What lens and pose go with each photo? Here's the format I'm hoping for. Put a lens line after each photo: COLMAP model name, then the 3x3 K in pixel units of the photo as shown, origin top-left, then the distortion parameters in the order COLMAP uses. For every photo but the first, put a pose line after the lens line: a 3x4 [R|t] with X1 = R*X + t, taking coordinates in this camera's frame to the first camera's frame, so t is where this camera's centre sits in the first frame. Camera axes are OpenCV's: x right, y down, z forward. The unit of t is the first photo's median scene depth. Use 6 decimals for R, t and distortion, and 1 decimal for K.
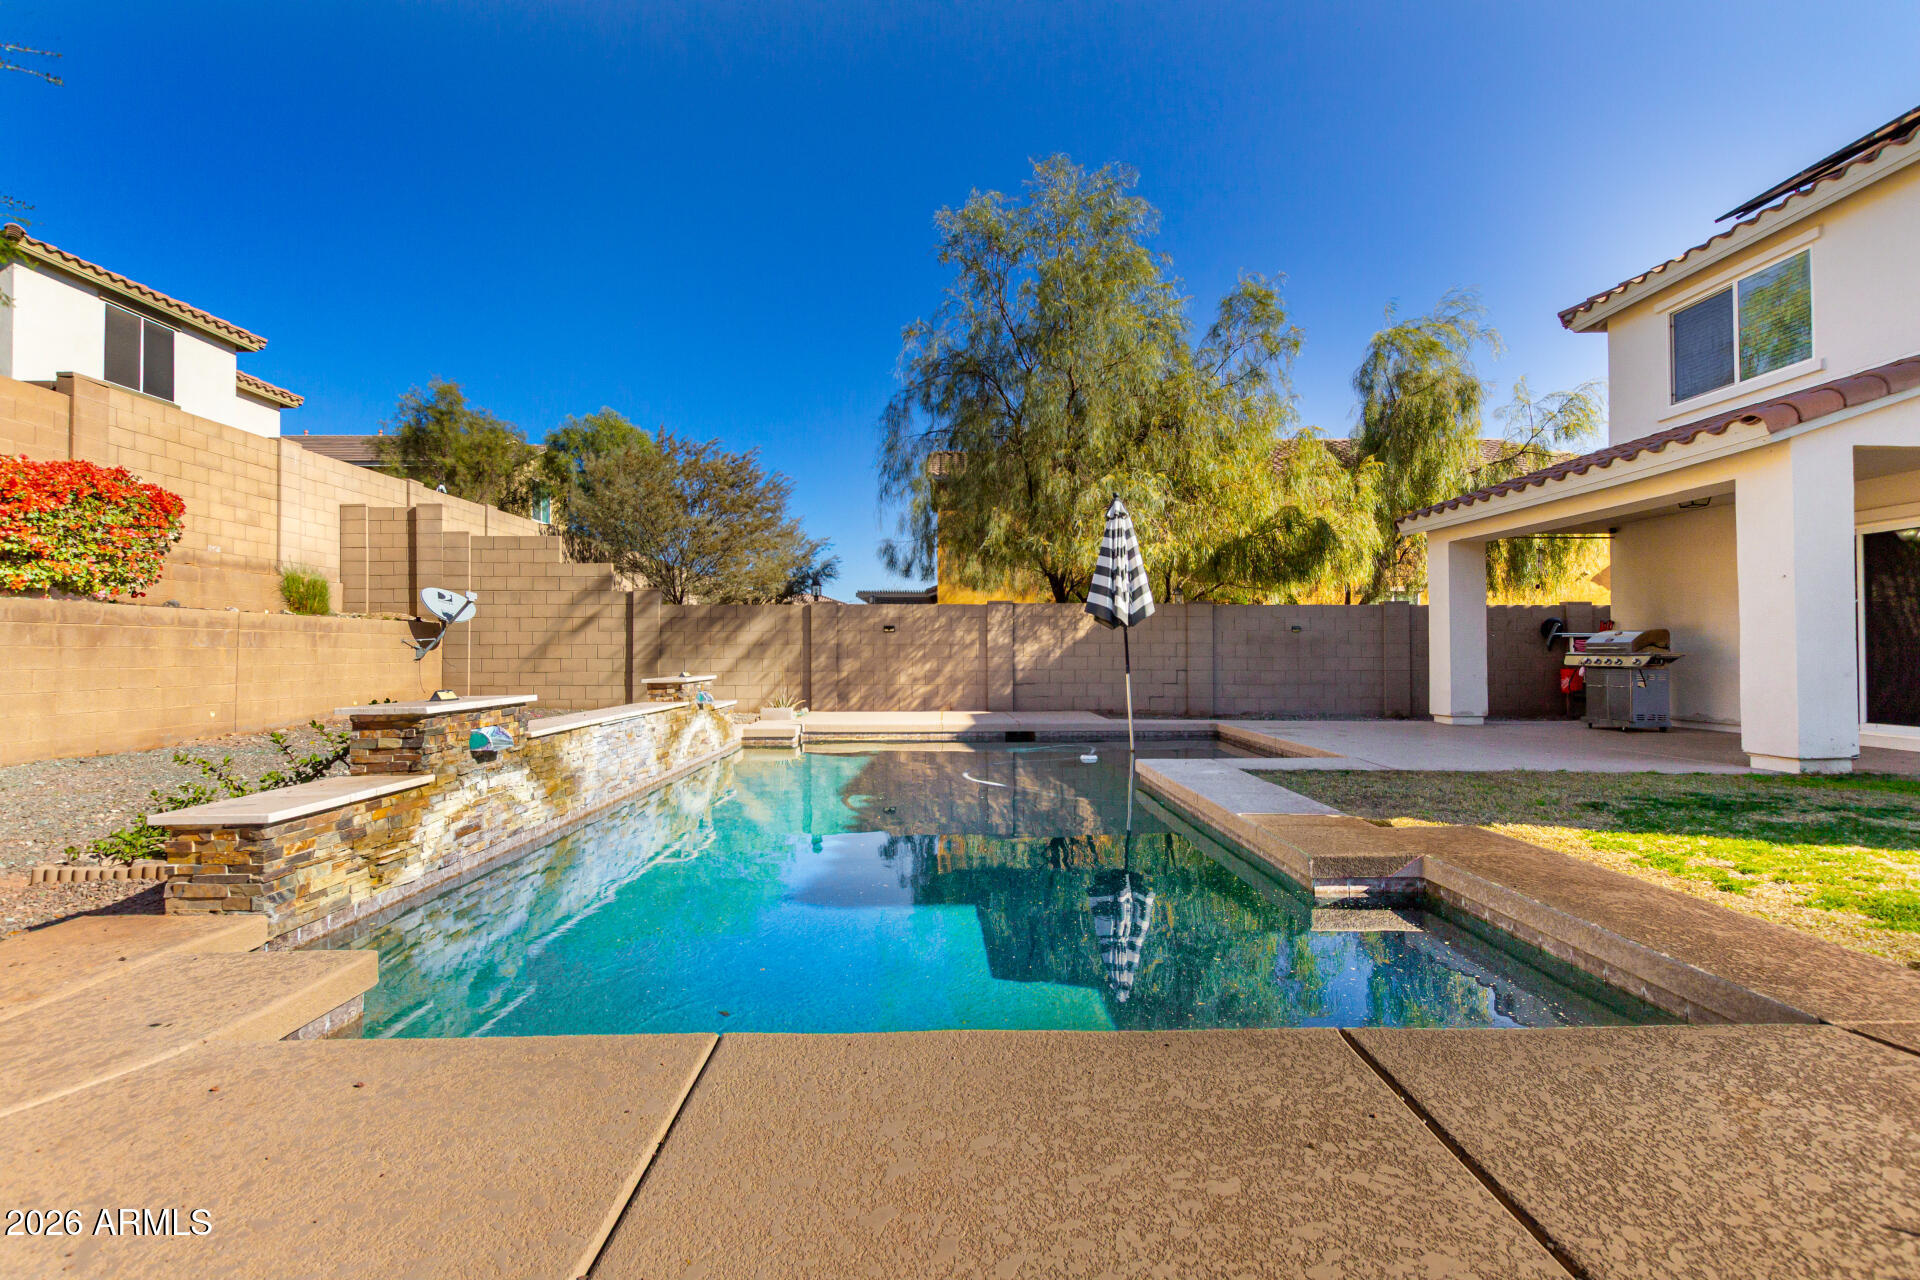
lens RADIAL K [[873.0, 0, 969.5], [0, 873.0, 636.0], [0, 0, 1]] dist [0.000067, -0.000231]
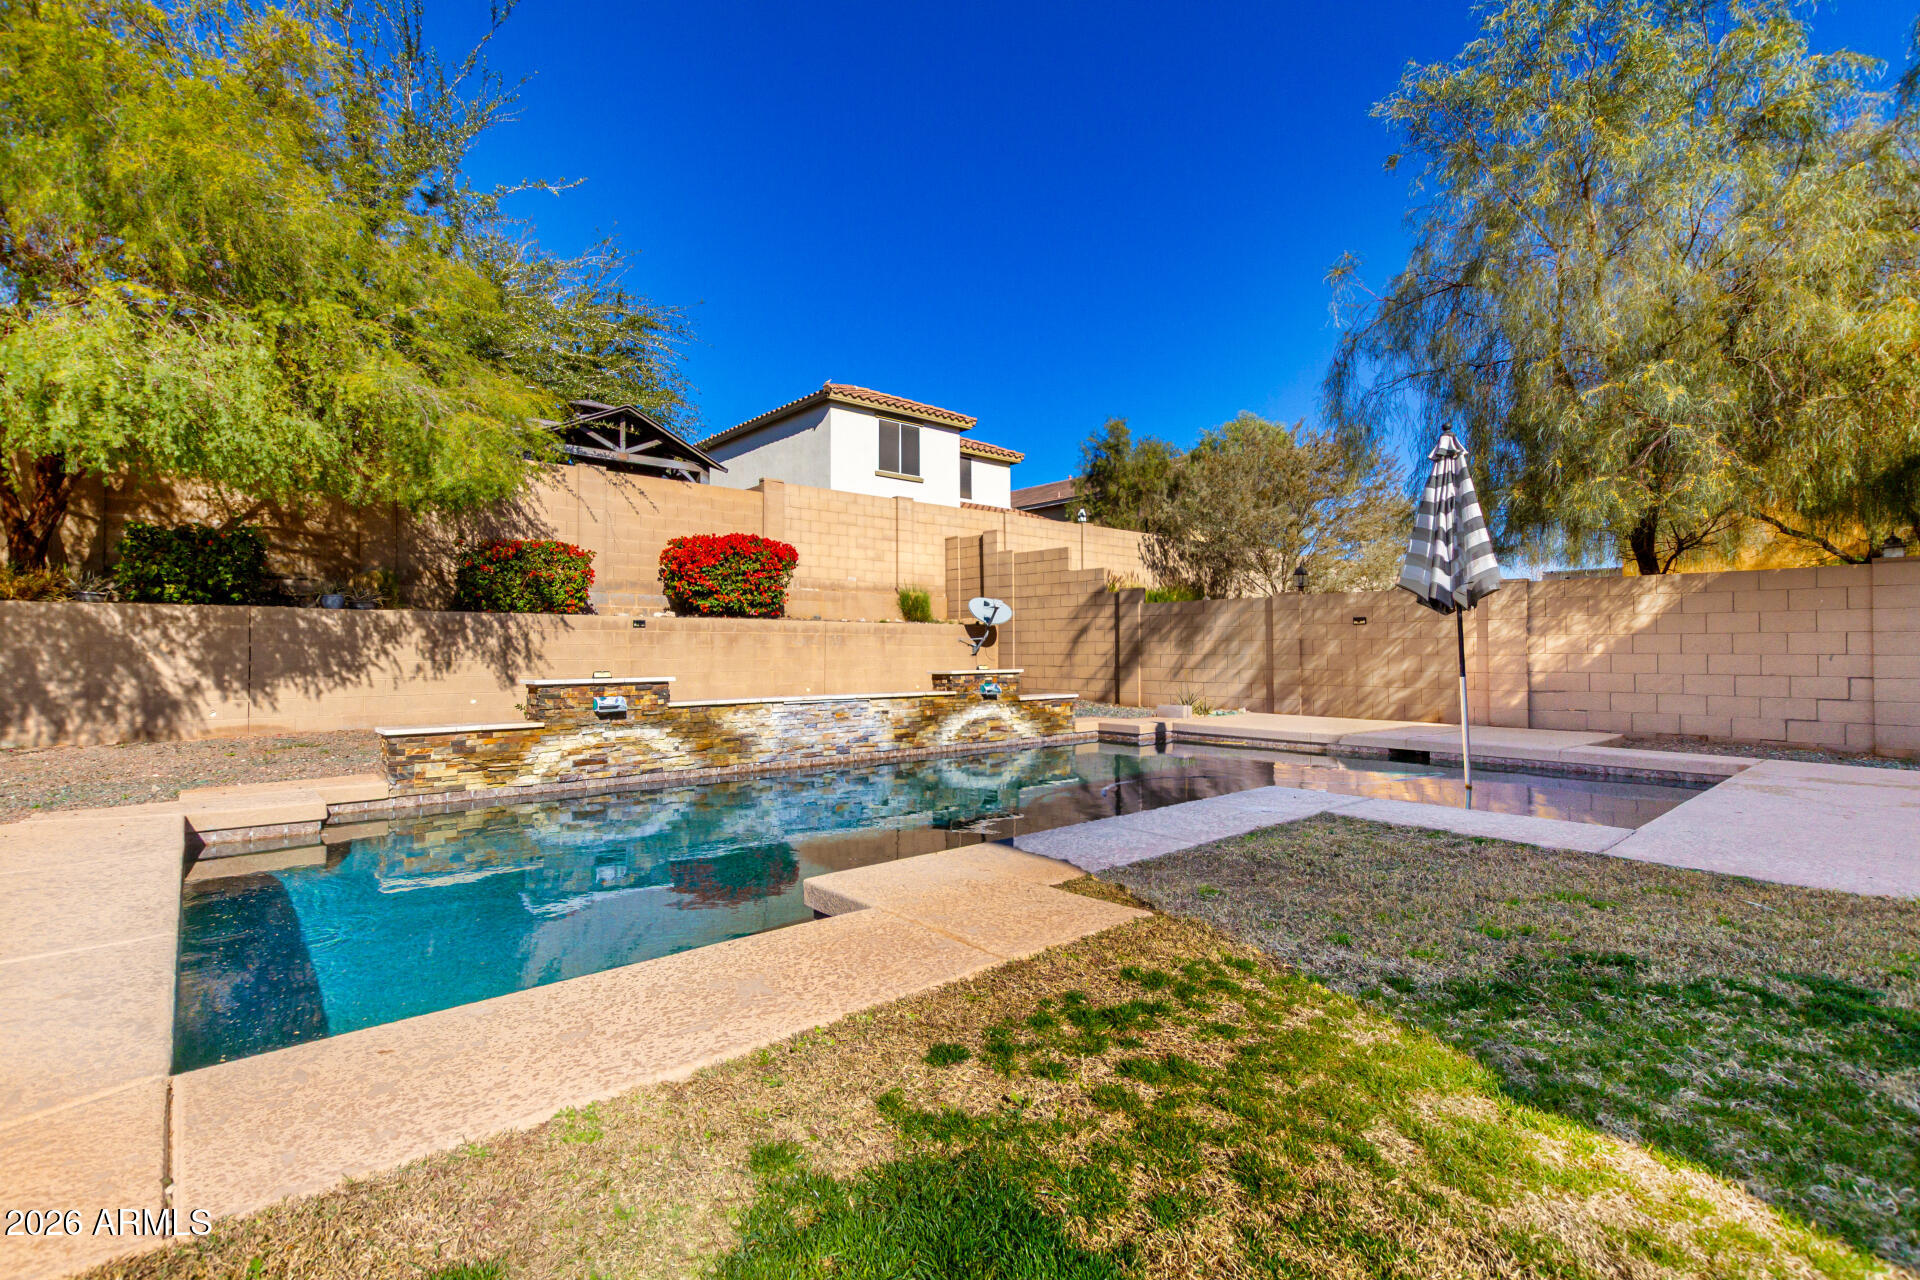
lens RADIAL K [[873.0, 0, 959.3], [0, 873.0, 646.5], [0, 0, 1]] dist [0.000067, -0.000231]
pose [[0.638015, -0.003298, -0.770016, 0.320048], [0.014300, 0.999869, 0.007566, 0.004875], [0.769891, -0.015839, 0.637979, 0.161777]]
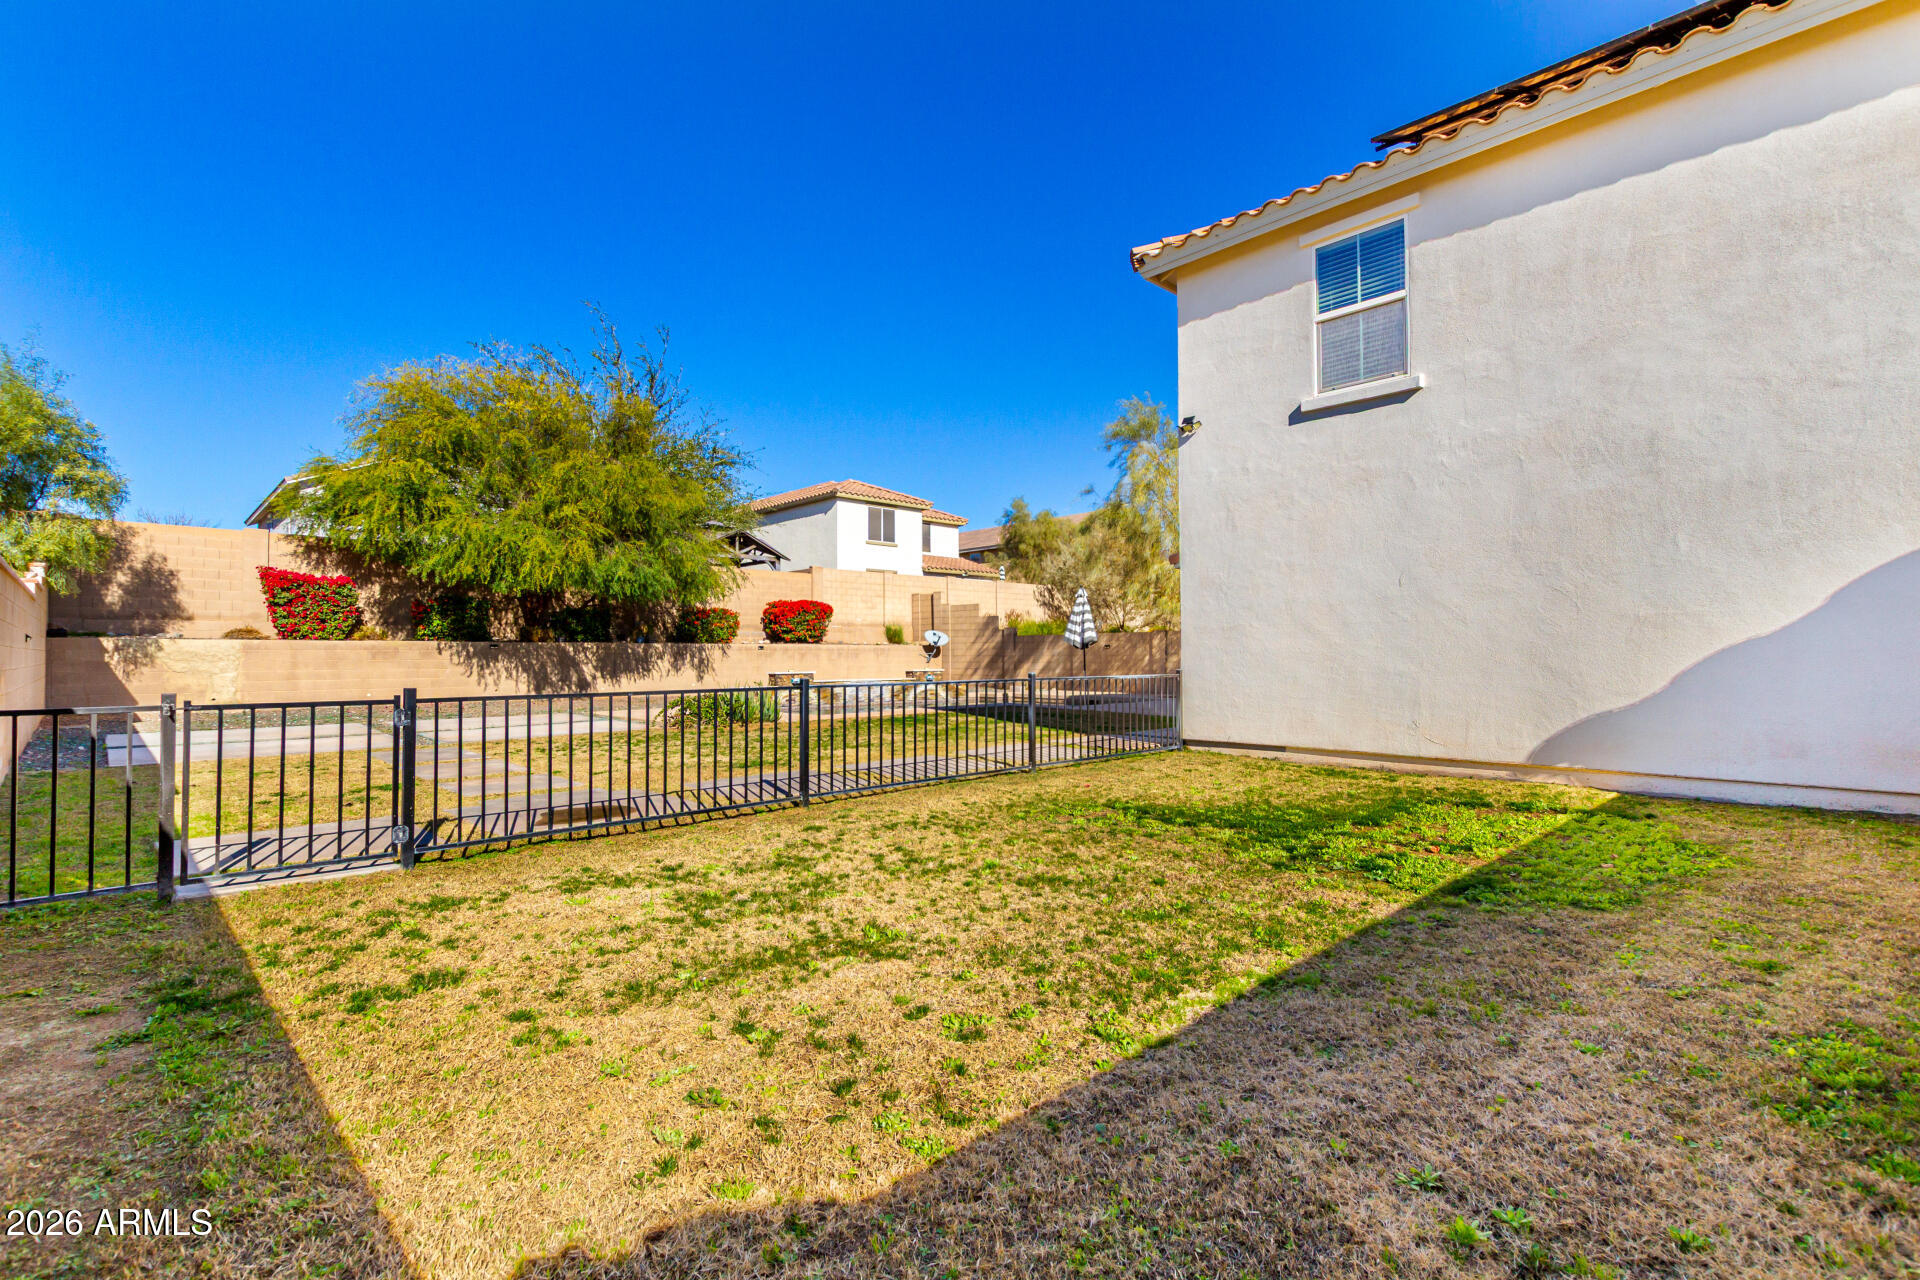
lens RADIAL K [[873.0, 0, 963.5], [0, 873.0, 639.1], [0, 0, 1]] dist [0.000067, -0.000231]
pose [[0.668865, -0.014484, -0.743243, 1.064132], [0.014972, 0.999870, -0.006012, -0.017154], [0.743233, -0.007106, 0.668995, -0.427400]]
